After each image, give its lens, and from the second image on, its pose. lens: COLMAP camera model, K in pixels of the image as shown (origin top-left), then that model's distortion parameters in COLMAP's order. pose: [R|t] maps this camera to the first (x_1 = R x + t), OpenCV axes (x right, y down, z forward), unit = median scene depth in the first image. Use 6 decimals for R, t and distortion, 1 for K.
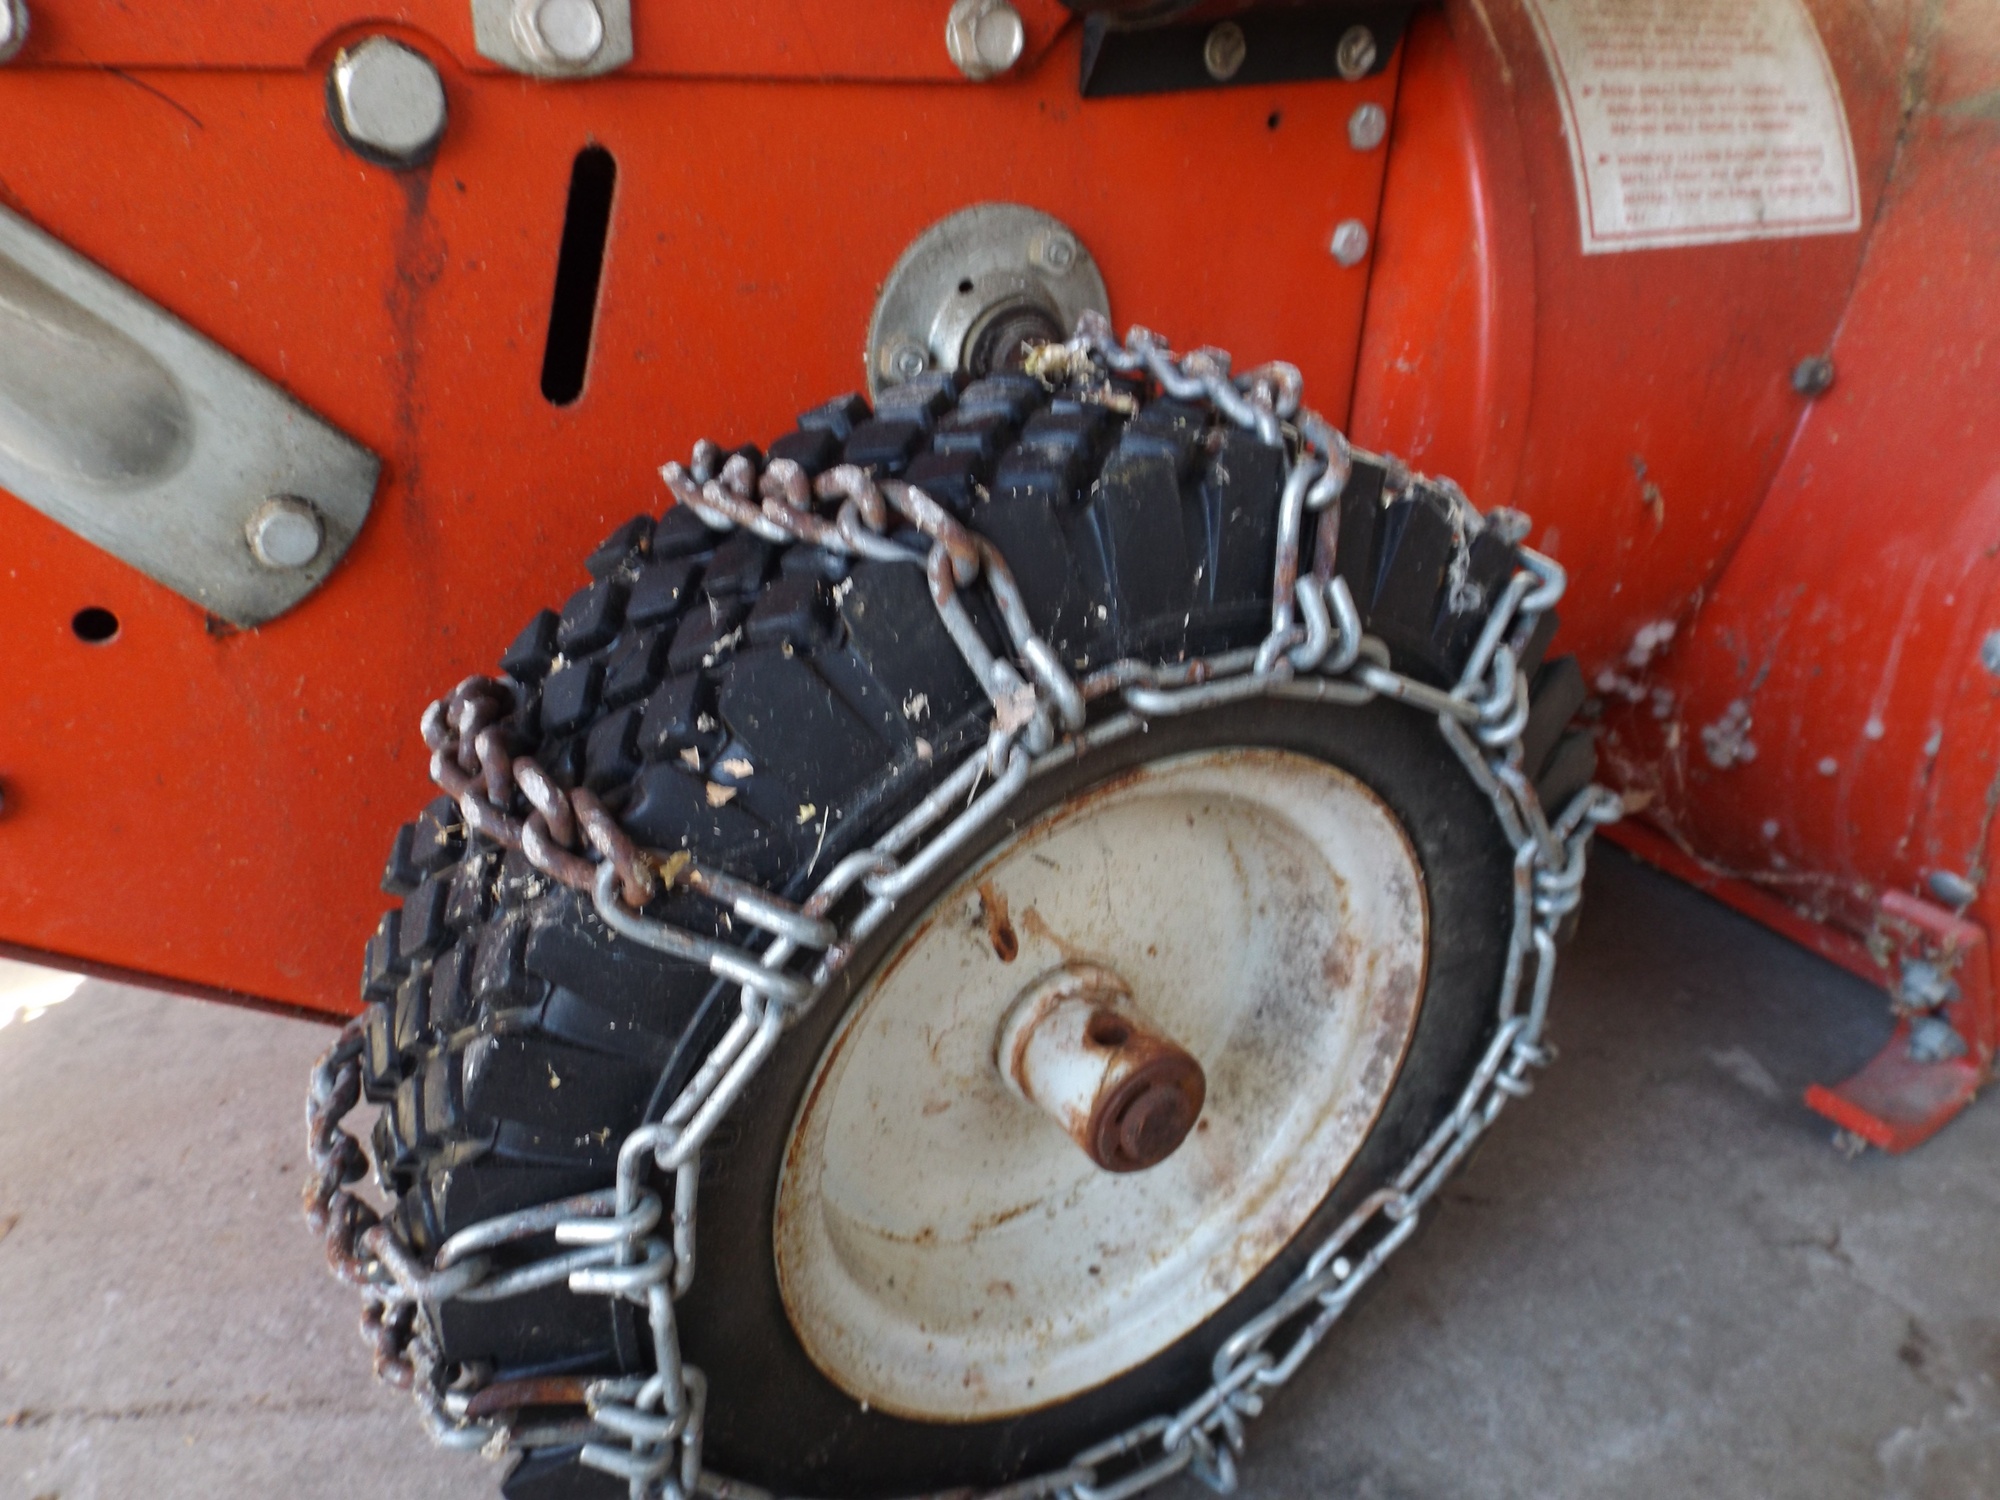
lens RADIAL K [[1449.6, 0, 1006.5], [0, 1449.6, 751.8], [0, 0, 1]] dist [0.003401, -0.002037]
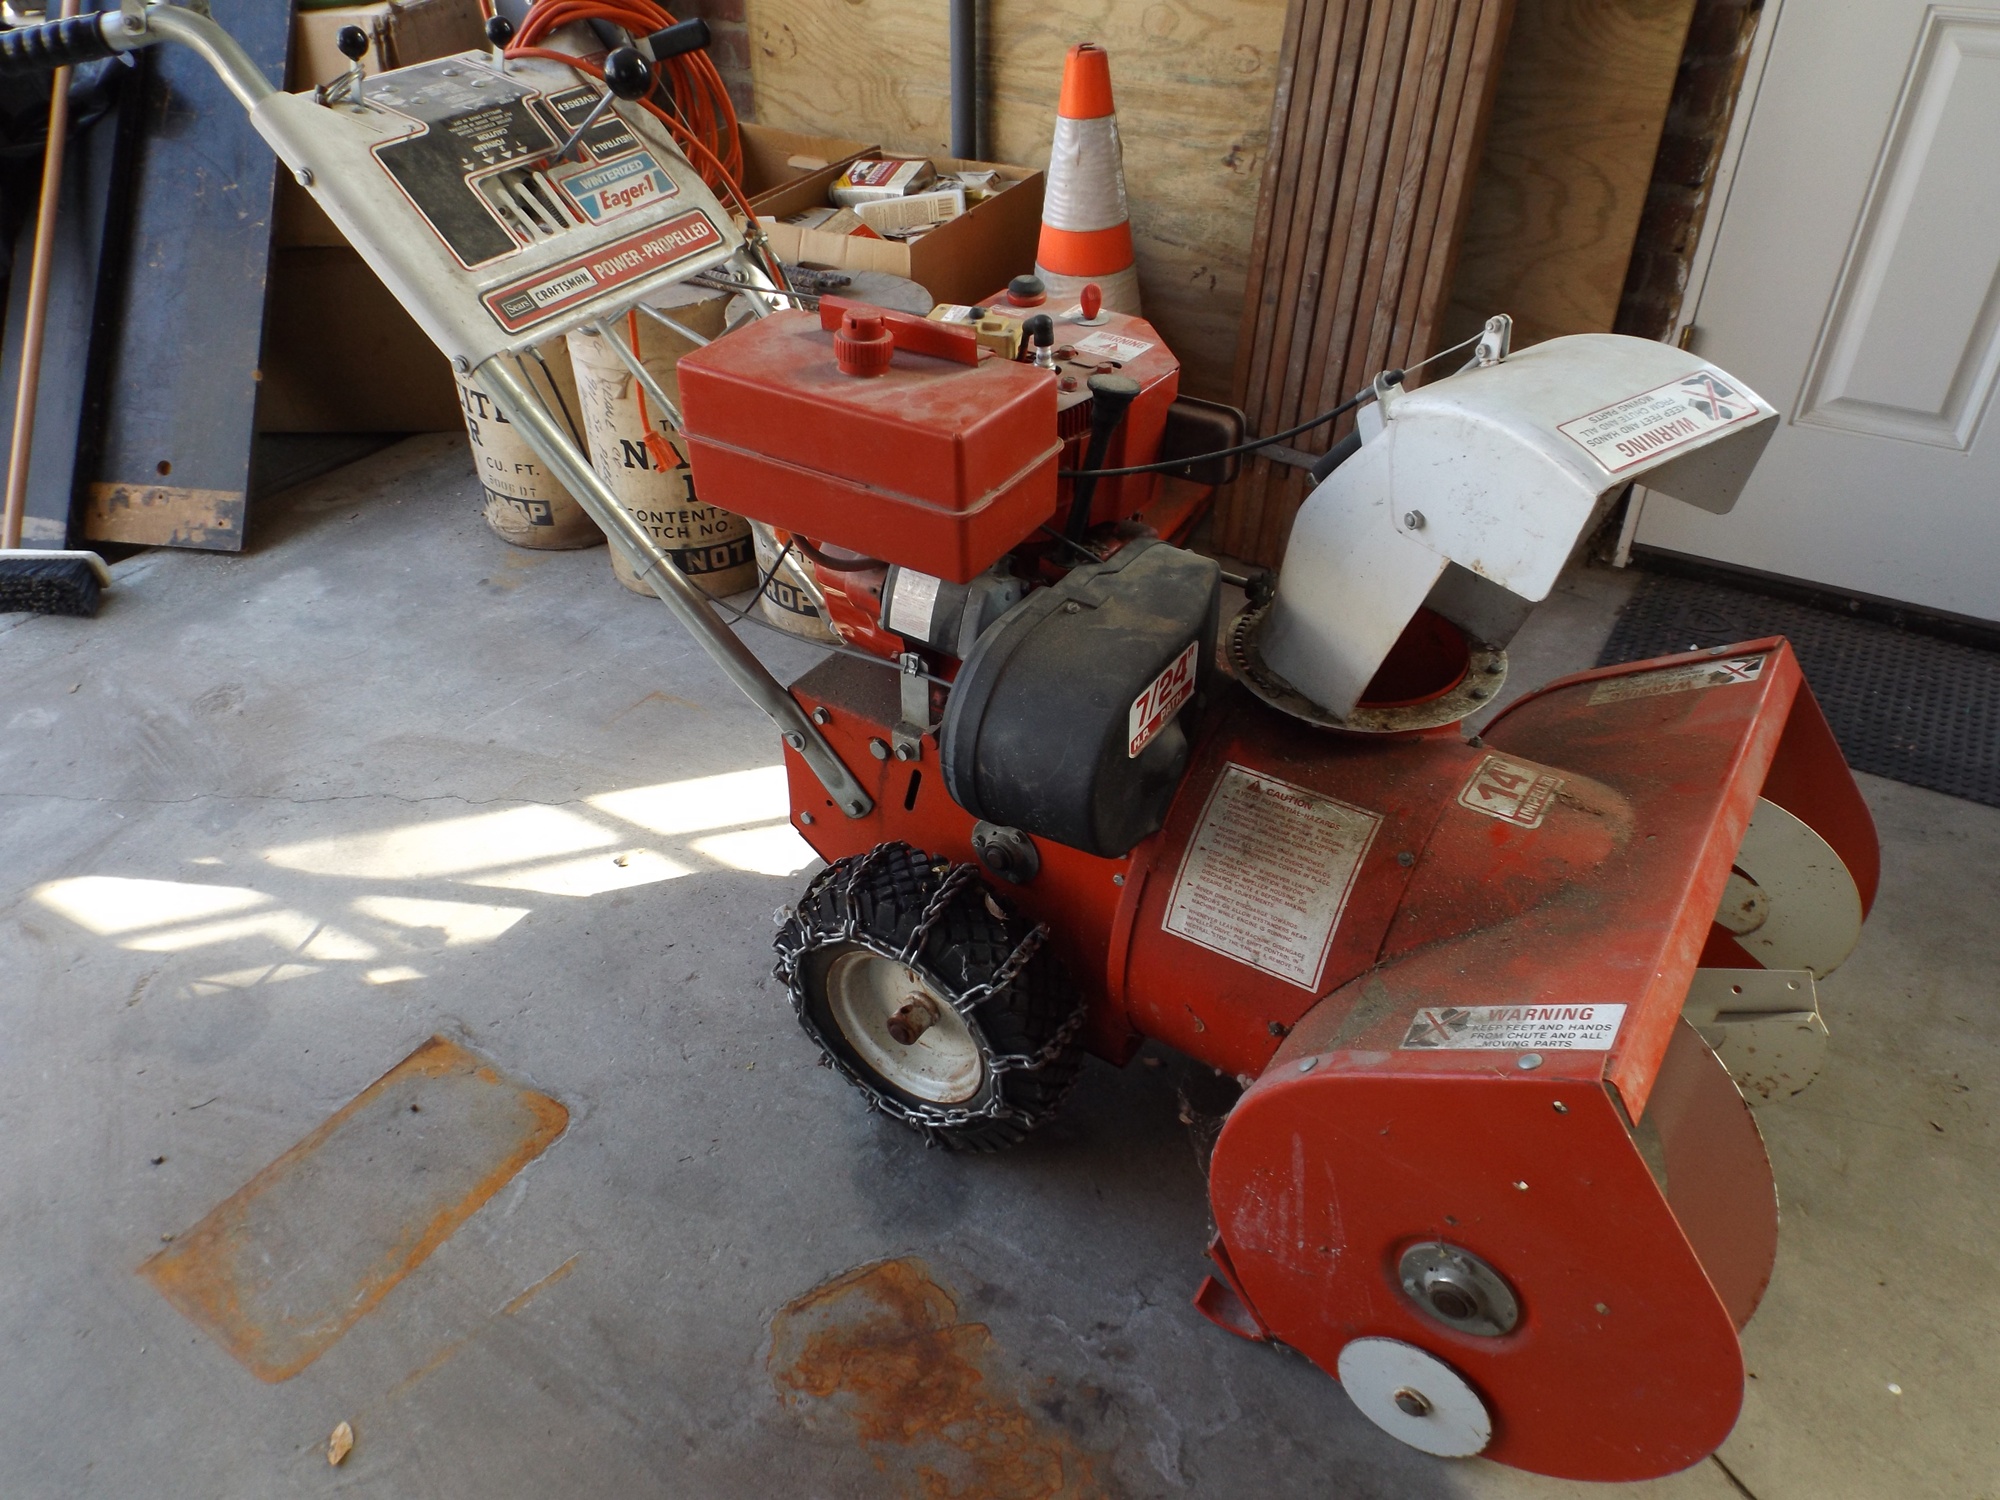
lens RADIAL K [[1454.7, 0, 987.9], [0, 1454.7, 764.1], [0, 0, 1]] dist [0.006863, -0.008198]
pose [[0.433709, 0.520307, -0.735647, 2.742078], [-0.385917, 0.845022, 0.370144, -1.939601], [0.814226, 0.123364, 0.567289, -1.186277]]
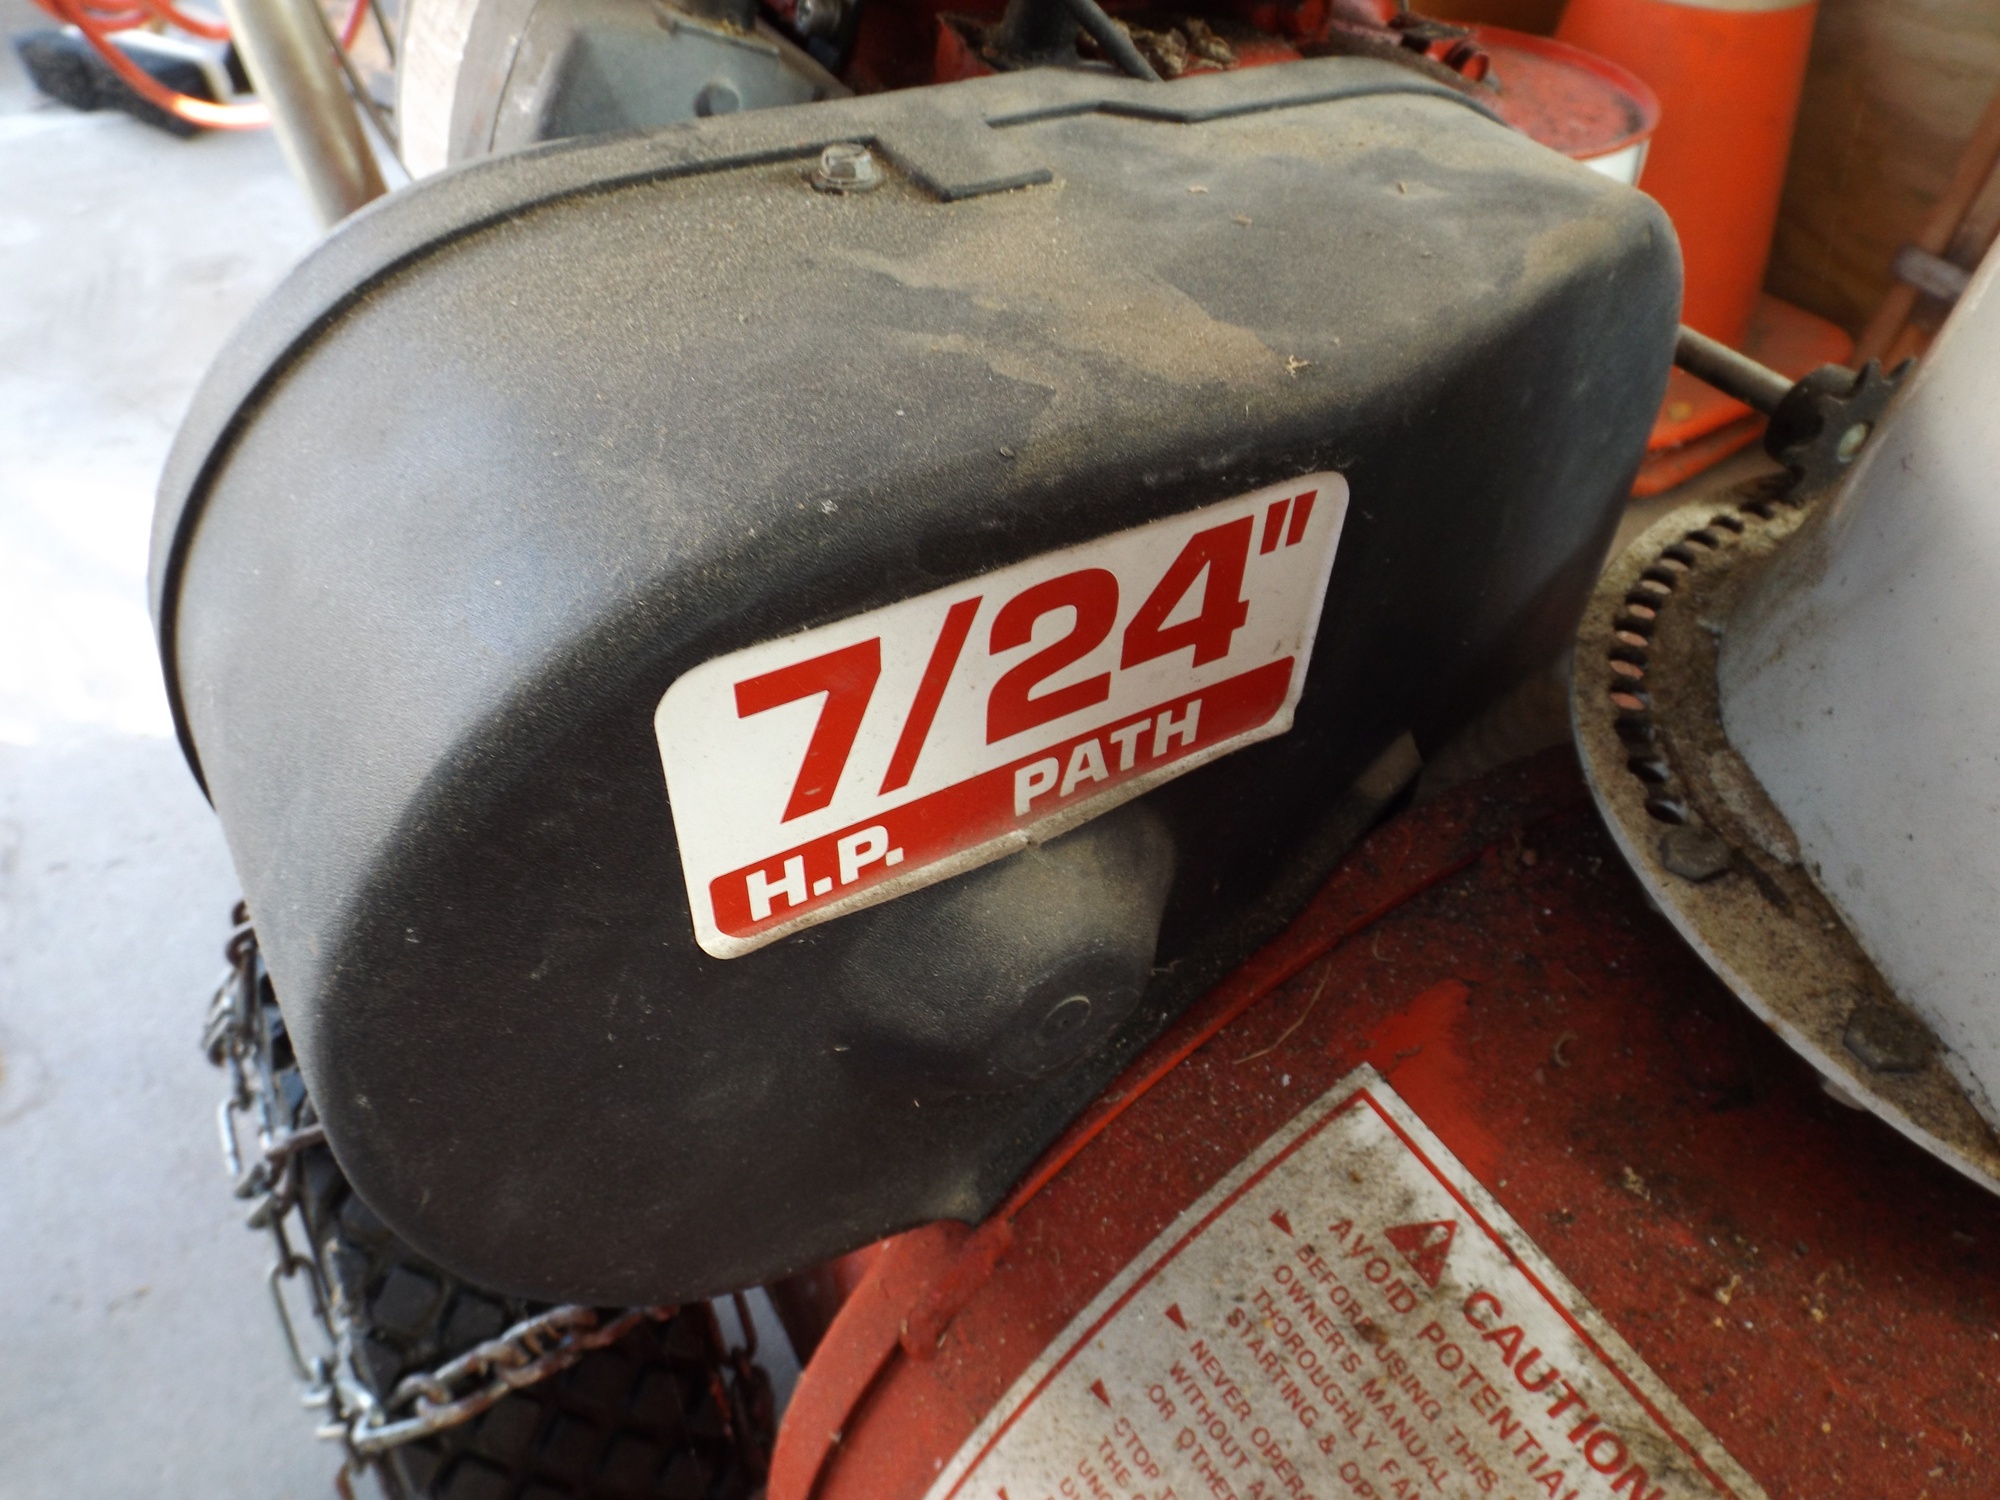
lens RADIAL K [[1449.6, 0, 1006.5], [0, 1449.6, 751.8], [0, 0, 1]] dist [0.003401, -0.002037]
pose [[-0.006038, 0.655192, -0.755438, 0.844209], [-0.492598, 0.655485, 0.572439, -1.319727], [0.870236, 0.375584, 0.318788, 0.840095]]
